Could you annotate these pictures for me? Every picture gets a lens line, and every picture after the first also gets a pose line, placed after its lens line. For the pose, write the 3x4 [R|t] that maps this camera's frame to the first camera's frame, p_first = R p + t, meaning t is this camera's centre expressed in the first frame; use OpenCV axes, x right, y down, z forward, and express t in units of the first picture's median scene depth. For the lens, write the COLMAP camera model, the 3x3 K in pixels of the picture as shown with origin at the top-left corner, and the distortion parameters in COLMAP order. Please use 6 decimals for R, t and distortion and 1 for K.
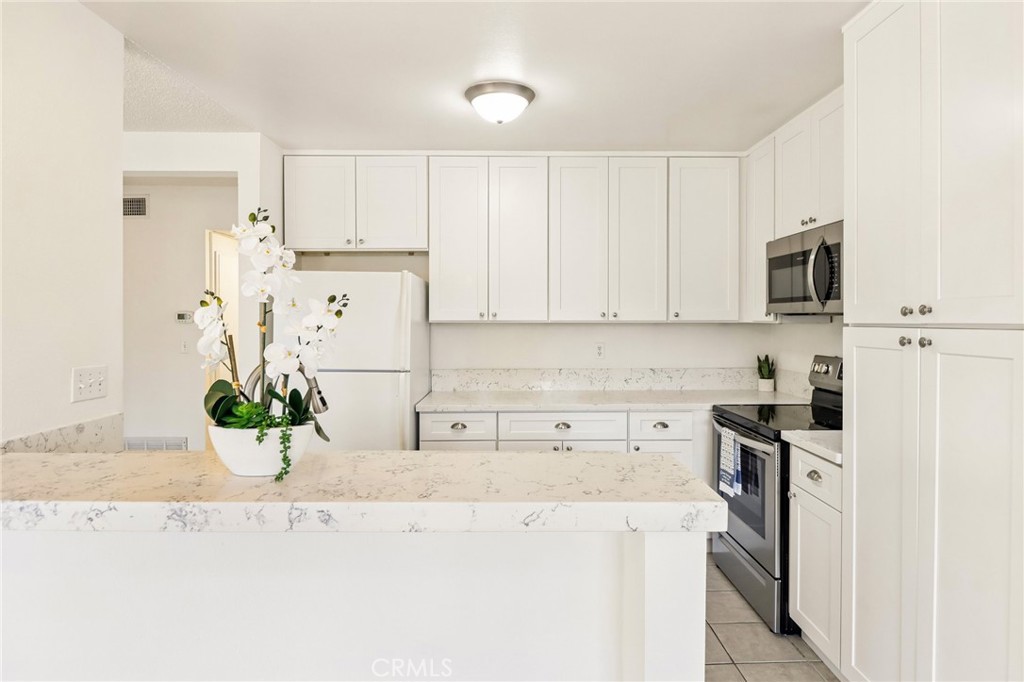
lens RADIAL K [[560.5, 0, 520.8], [0, 560.5, 322.3], [0, 0, 1]] dist [0.001488, -0.000238]
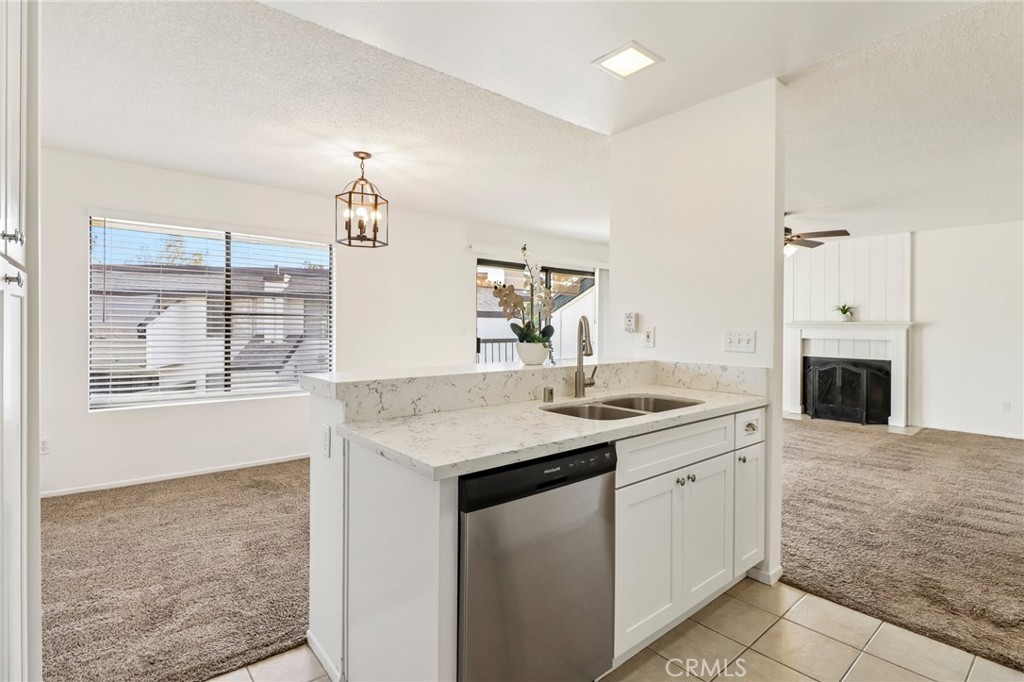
lens RADIAL K [[496.7, 0, 517.4], [0, 496.7, 325.5], [0, 0, 1]] dist [-0.009734, -0.001189]
pose [[-0.775096, -0.008225, -0.631790, 0.299713], [-0.014376, 0.999886, 0.004620, 0.041280], [0.631680, 0.012663, -0.775126, 0.968965]]
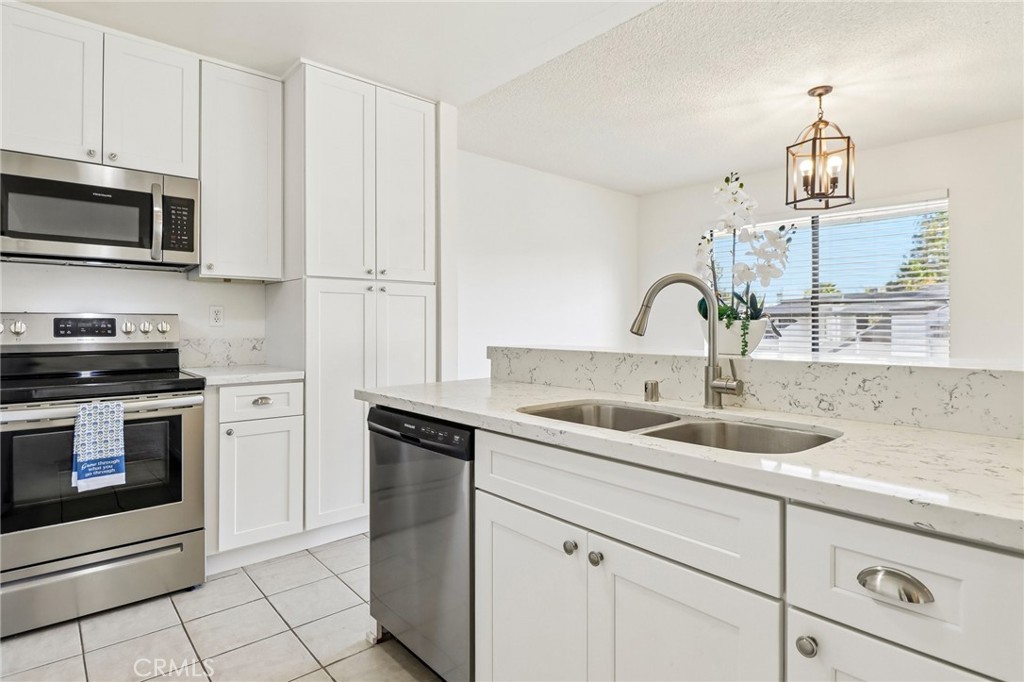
lens RADIAL K [[542.8, 0, 518.0], [0, 542.8, 322.6], [0, 0, 1]] dist [0.001773, -0.010755]
pose [[-0.649496, -0.000931, 0.760365, -0.477580], [0.001948, 0.999994, 0.002888, 0.070903], [-0.760363, 0.003356, -0.649490, 0.907479]]
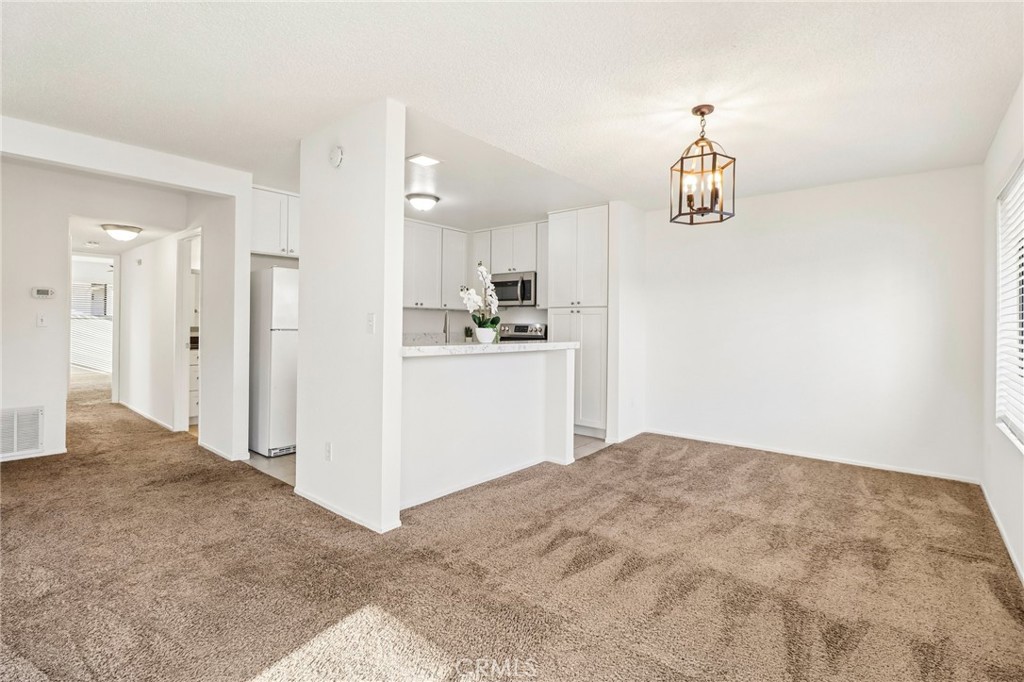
lens RADIAL K [[476.1, 0, 519.9], [0, 476.1, 321.7], [0, 0, 1]] dist [0.002702, -0.013745]
pose [[0.649320, 0.010055, 0.760448, -0.954513], [-0.006358, 0.999949, -0.007793, 0.064105], [-0.760488, 0.000225, 0.649352, -0.373752]]
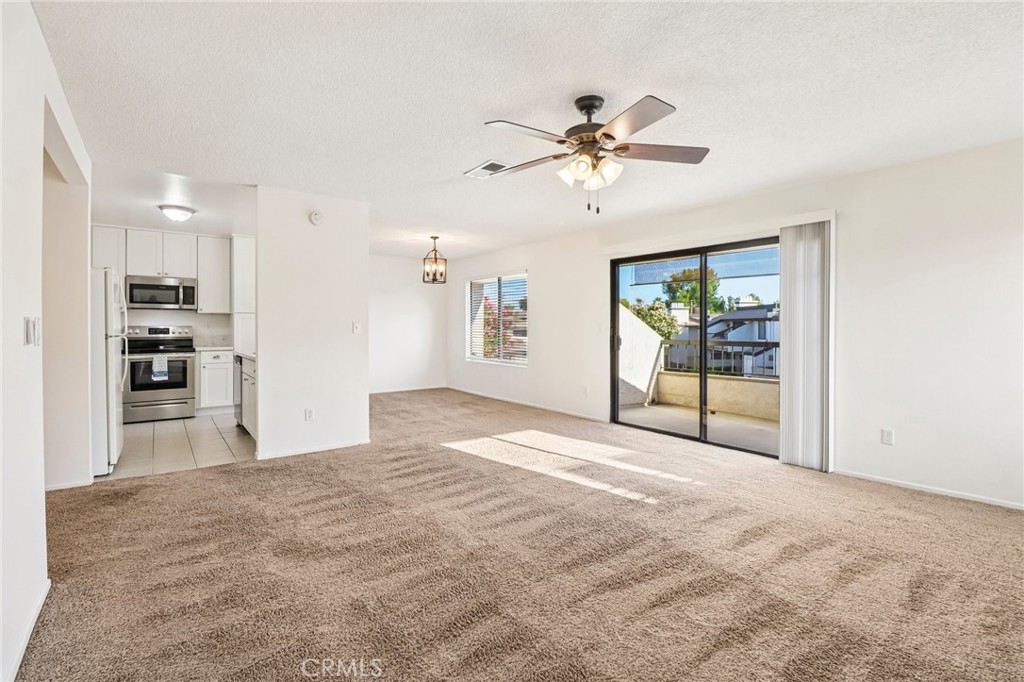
lens RADIAL K [[474.9, 0, 521.6], [0, 474.9, 329.9], [0, 0, 1]] dist [0.000751, -0.013804]
pose [[-0.594376, -0.008396, 0.804144, -1.963186], [0.001427, 0.999933, 0.011495, 0.052966], [-0.804186, 0.007980, -0.594324, 0.830445]]
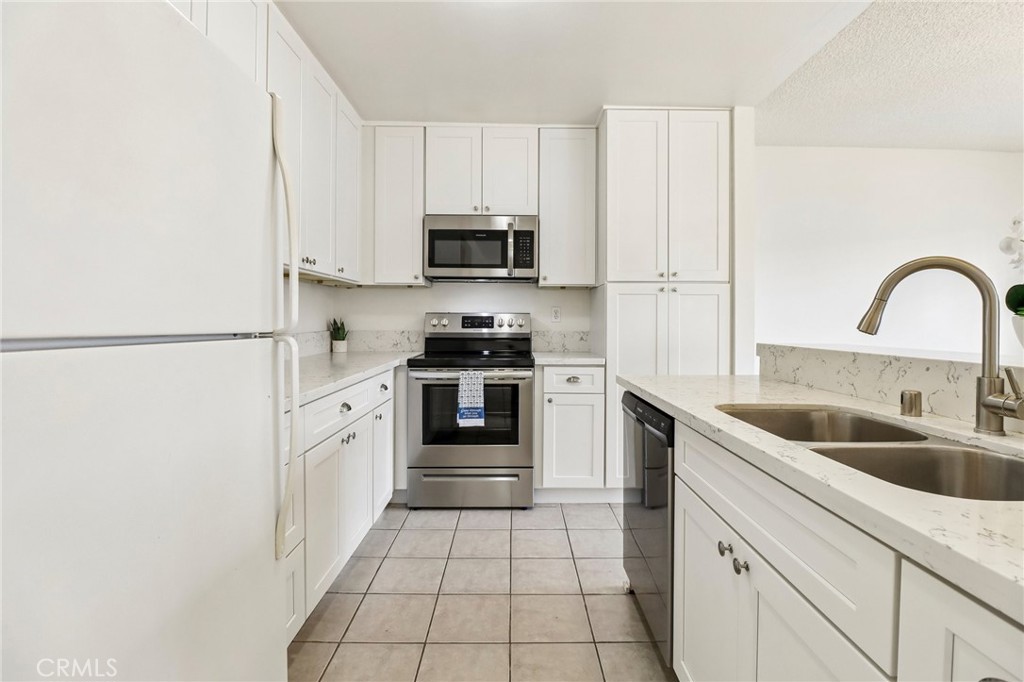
lens RADIAL K [[476.1, 0, 519.9], [0, 476.1, 321.7], [0, 0, 1]] dist [0.002702, -0.013745]
pose [[0.007726, -0.005043, 0.999957, -0.535992], [0.001256, 0.999987, 0.005034, 0.072400], [-0.999969, 0.001217, 0.007733, 0.773496]]
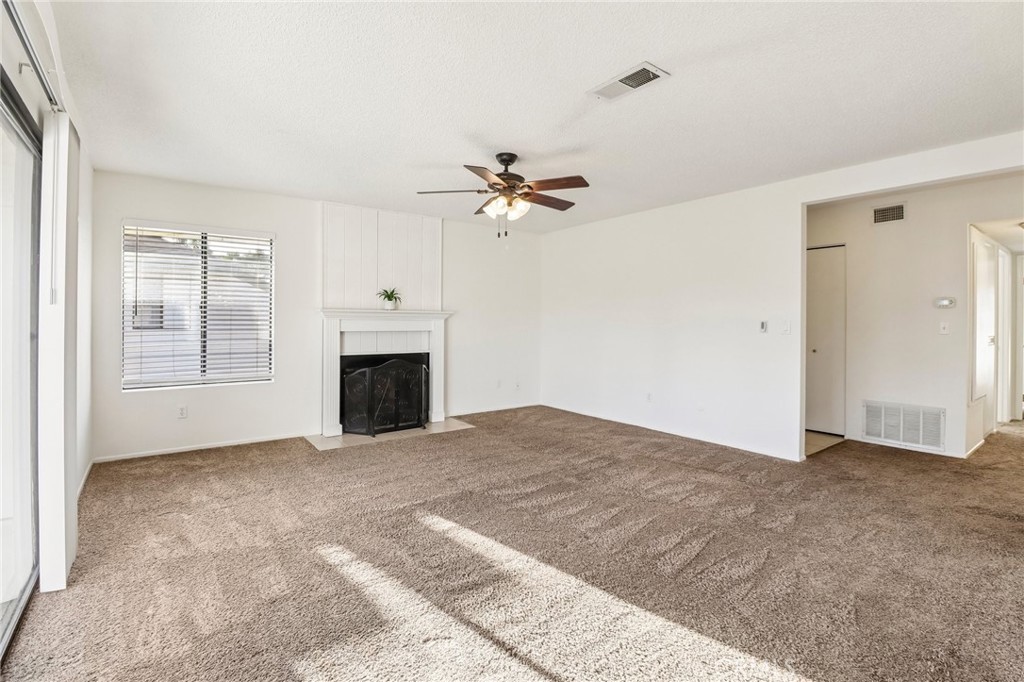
lens RADIAL K [[478.3, 0, 515.1], [0, 478.3, 327.6], [0, 0, 1]] dist [-0.002193, -0.013492]
pose [[0.588126, 0.012160, -0.808678, -0.459985], [-0.010355, 0.999918, 0.007505, 0.059420], [0.808703, 0.003960, 0.588204, -0.372368]]
